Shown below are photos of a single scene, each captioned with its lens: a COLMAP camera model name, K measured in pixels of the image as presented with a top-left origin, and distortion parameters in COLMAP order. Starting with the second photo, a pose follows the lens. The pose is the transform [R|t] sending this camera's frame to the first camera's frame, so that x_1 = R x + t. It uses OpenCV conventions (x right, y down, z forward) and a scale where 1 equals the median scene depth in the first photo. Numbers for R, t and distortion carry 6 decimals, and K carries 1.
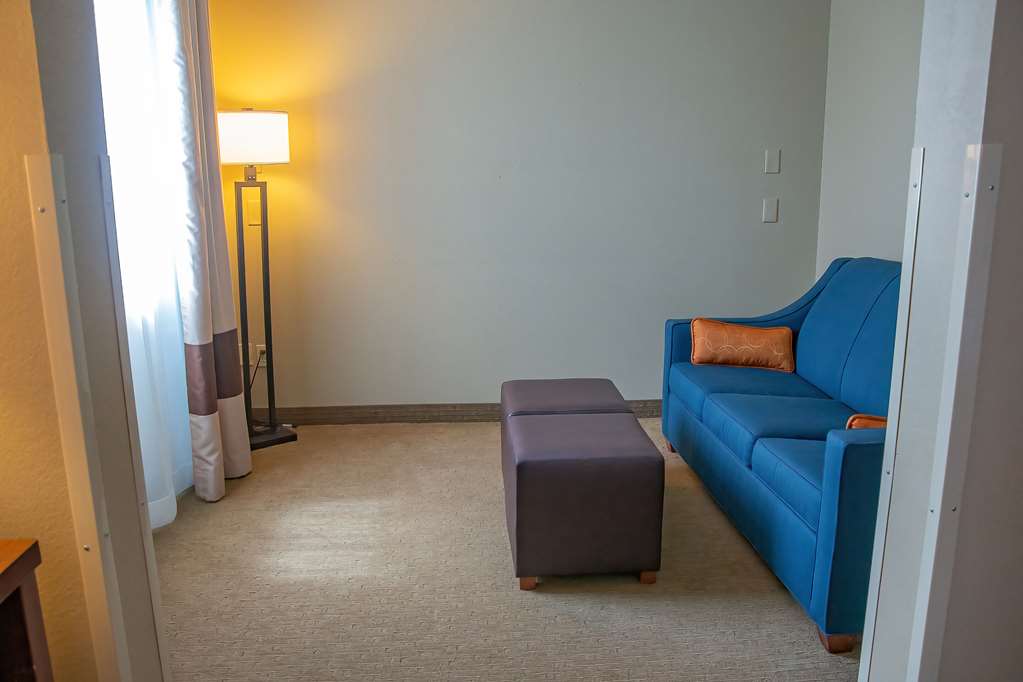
lens RADIAL K [[808.1, 0, 513.2], [0, 808.1, 339.8], [0, 0, 1]] dist [-0.097624, 0.008277]
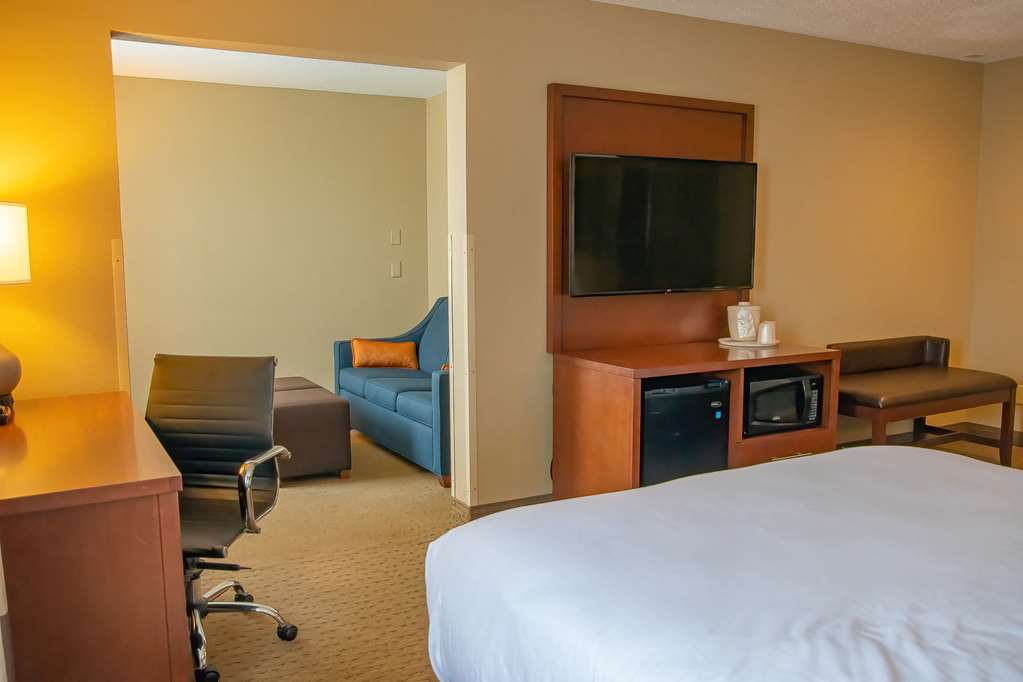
lens RADIAL K [[838.9, 0, 511.8], [0, 838.9, 388.5], [0, 0, 1]] dist [-0.048725, 0.010719]
pose [[0.904141, -0.068528, 0.421702, -0.185400], [0.081565, 0.996584, -0.012930, 0.116008], [-0.419376, 0.046086, 0.906642, -0.586507]]
